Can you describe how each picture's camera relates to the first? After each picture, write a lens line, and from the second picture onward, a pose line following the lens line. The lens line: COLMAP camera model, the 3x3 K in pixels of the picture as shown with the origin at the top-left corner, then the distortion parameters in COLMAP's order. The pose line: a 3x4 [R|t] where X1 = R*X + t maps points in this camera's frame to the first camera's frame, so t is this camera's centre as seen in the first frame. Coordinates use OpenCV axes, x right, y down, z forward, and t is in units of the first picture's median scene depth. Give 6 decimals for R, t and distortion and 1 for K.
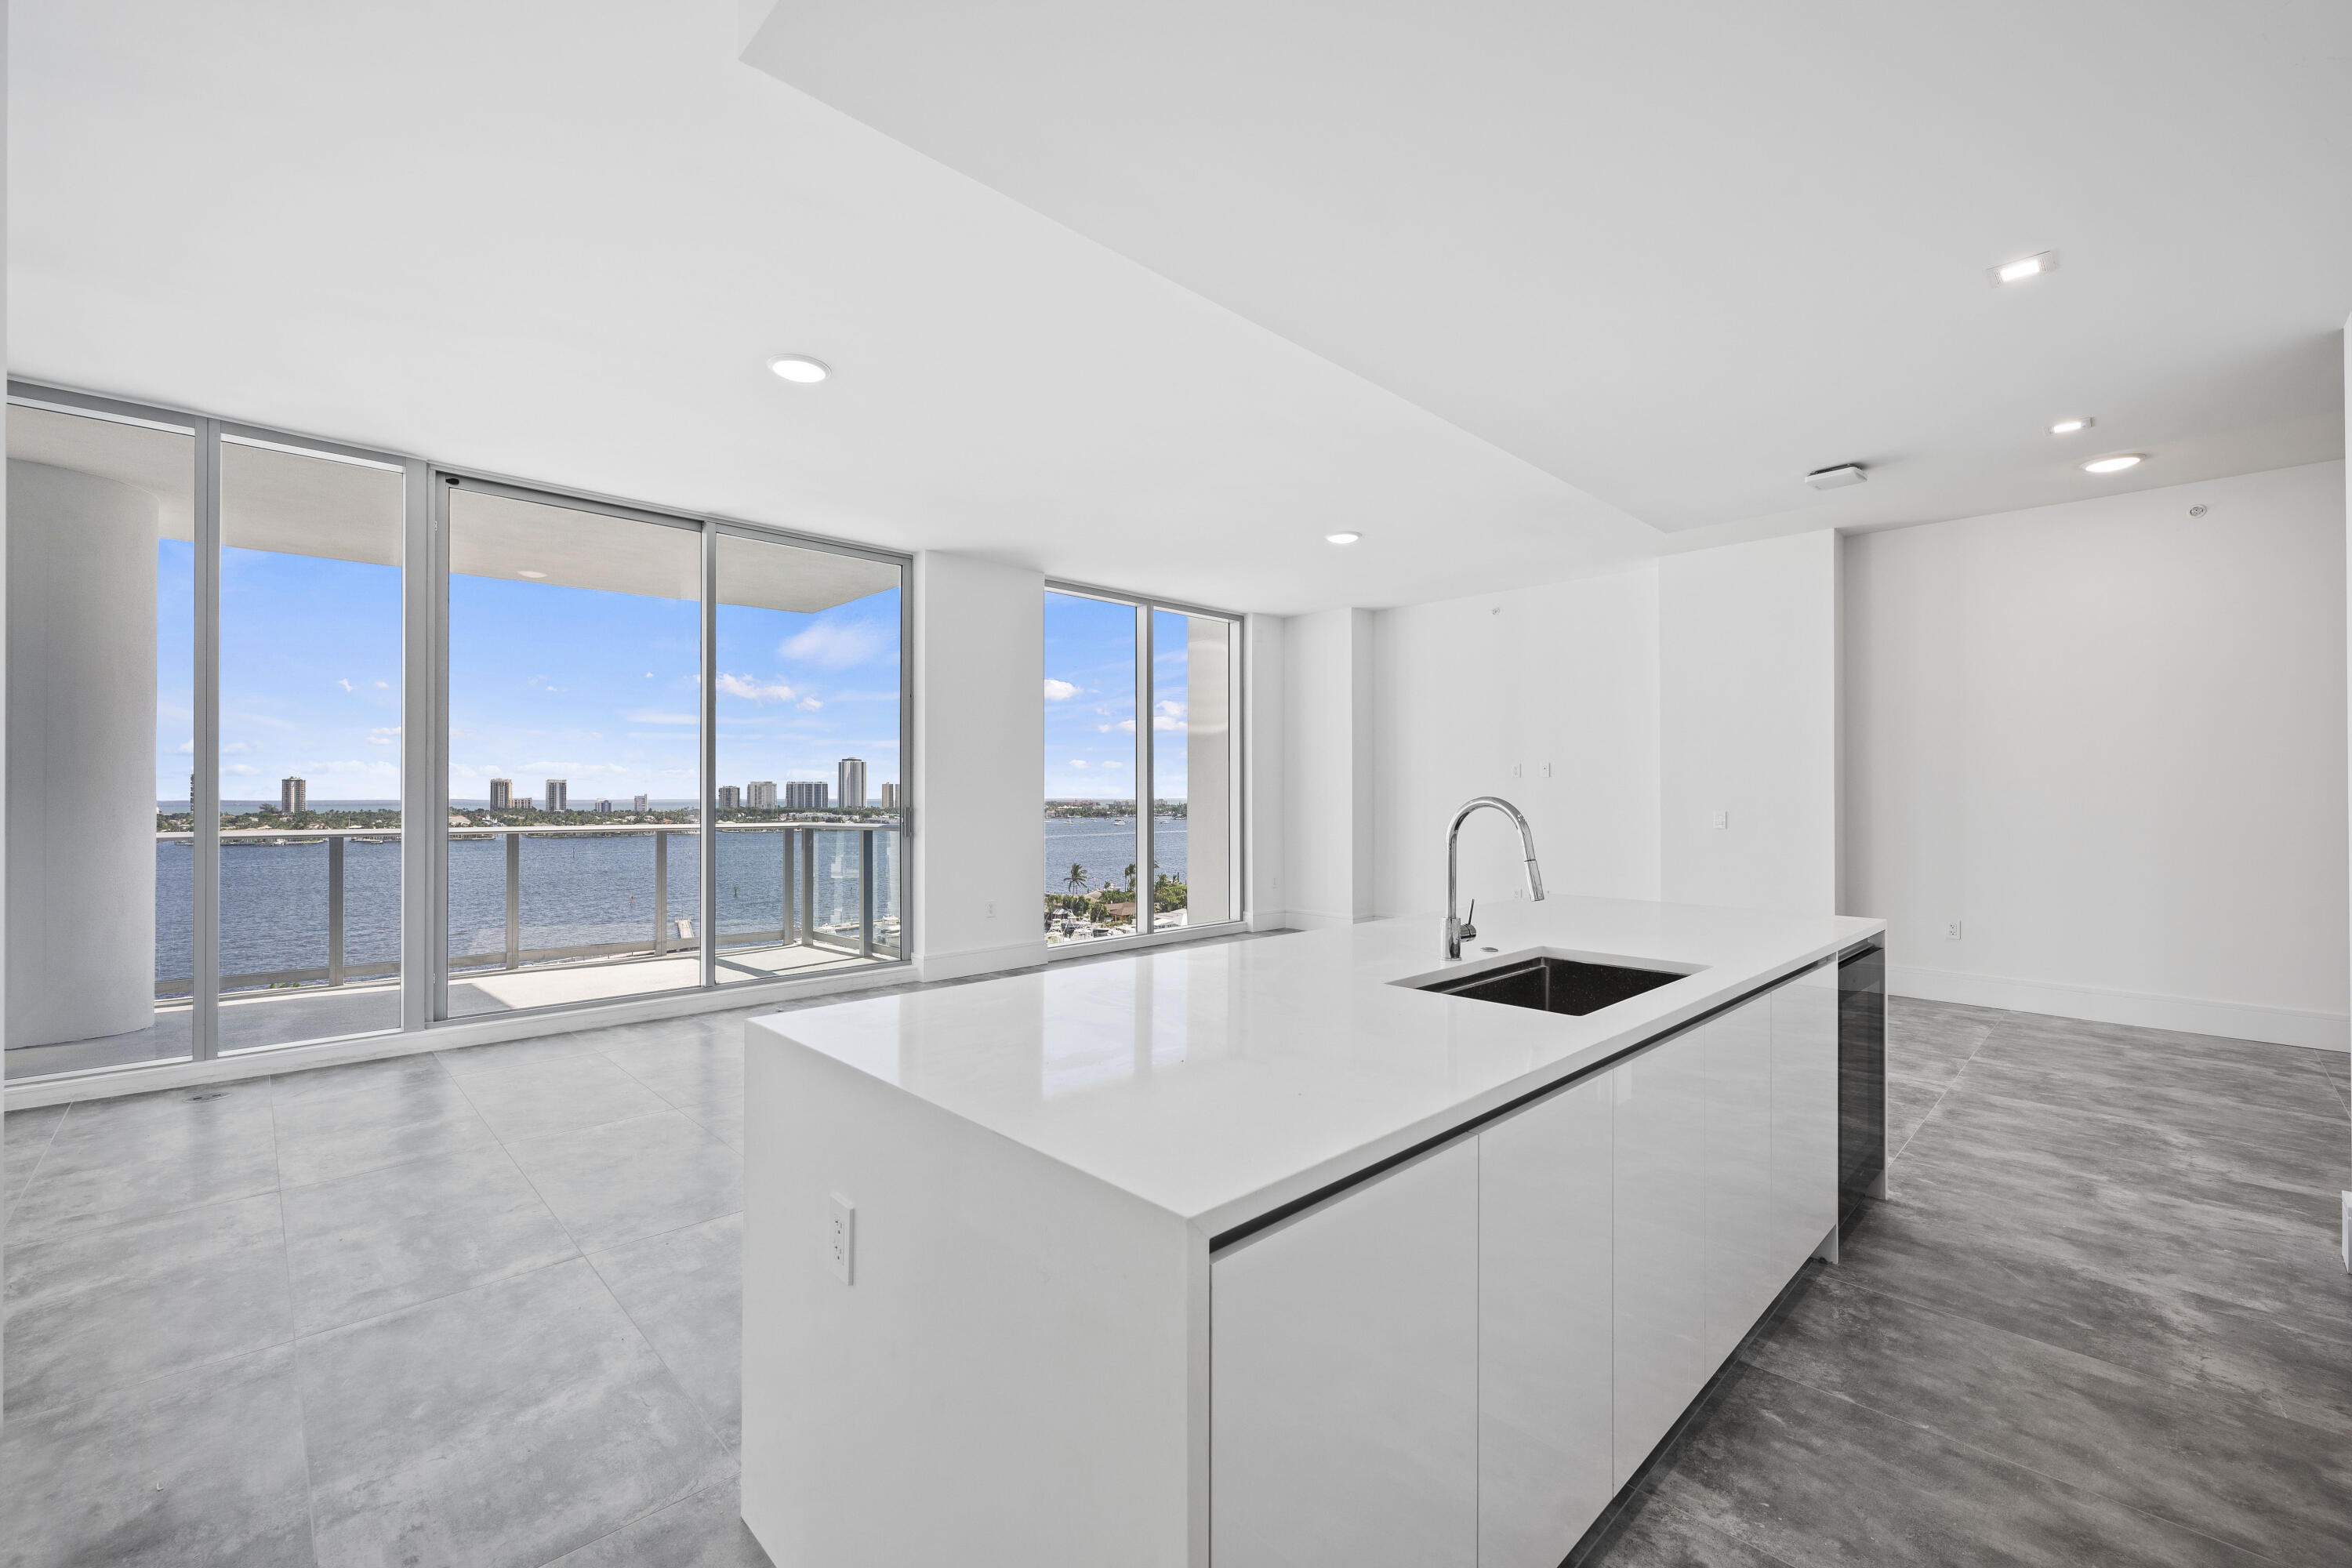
lens RADIAL K [[976.8, 0, 1188.0], [0, 976.8, 787.1], [0, 0, 1]] dist [-0.001817, 0.000073]
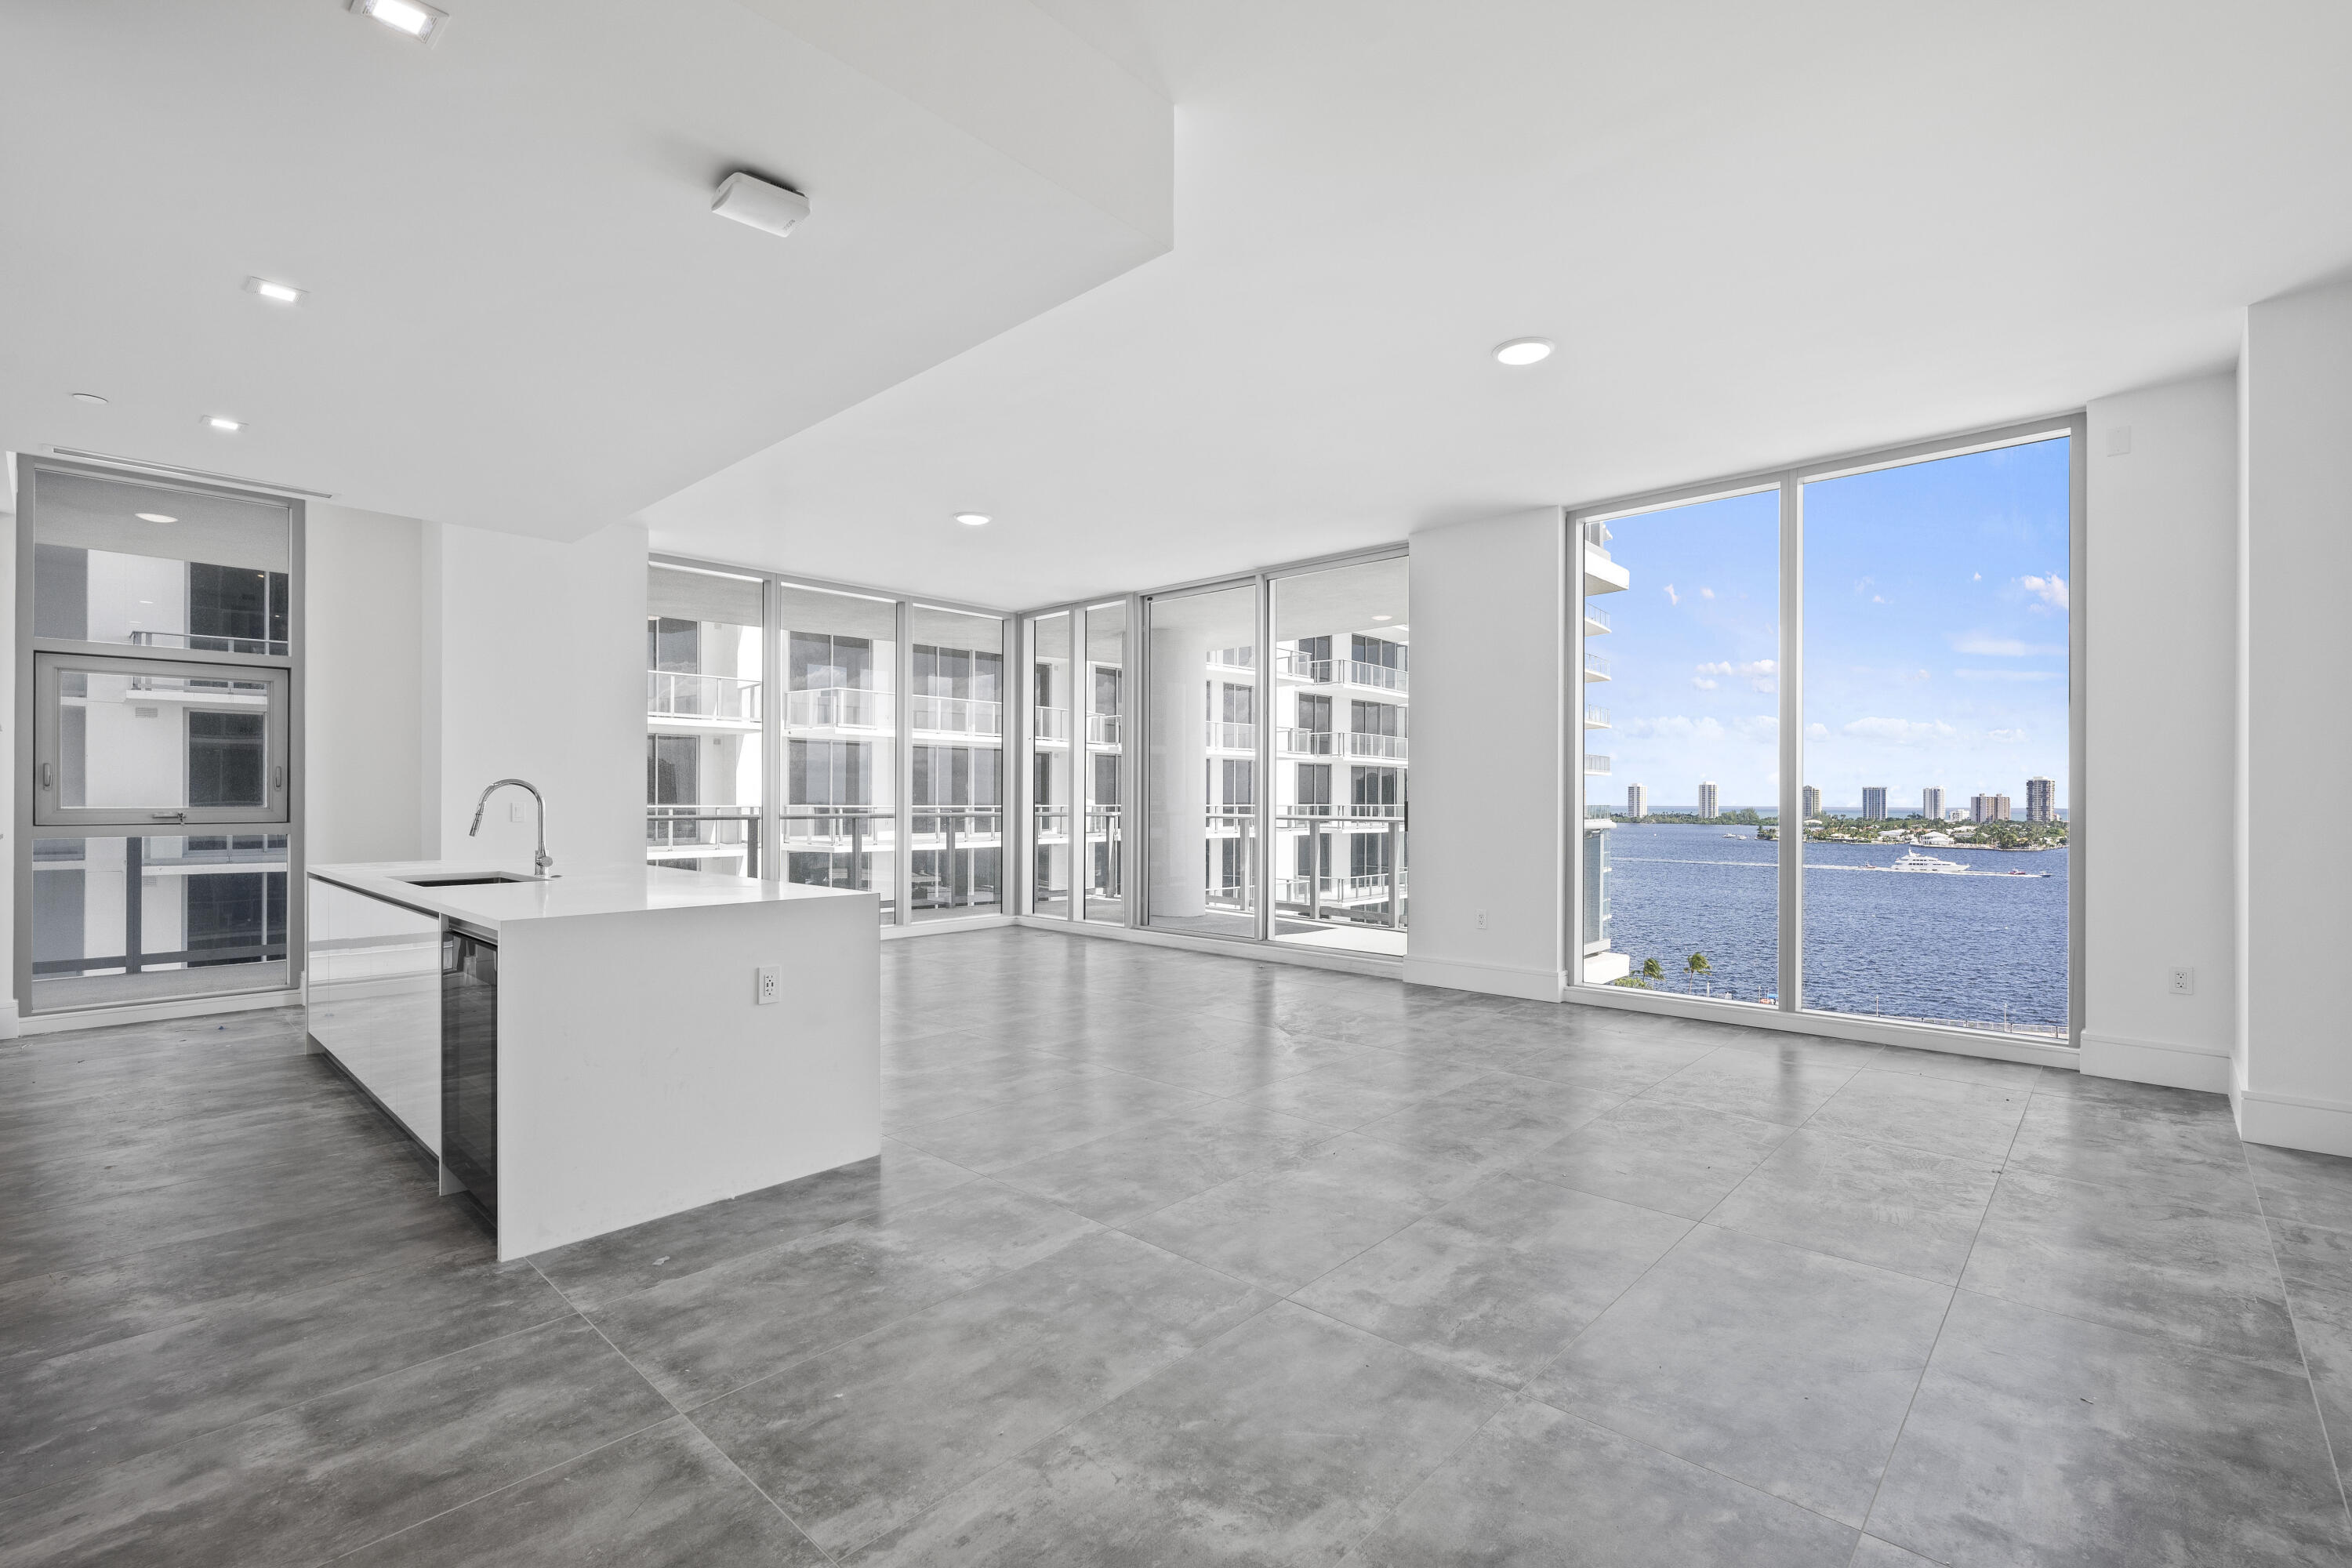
lens RADIAL K [[1041.6, 0, 1164.0], [0, 1041.6, 799.1], [0, 0, 1]] dist [0.001889, 0.000204]
pose [[0.035948, -0.000683, -0.999353, 1.612406], [0.004870, 0.999988, -0.000508, 0.031827], [0.999342, -0.004849, 0.035951, 1.524886]]
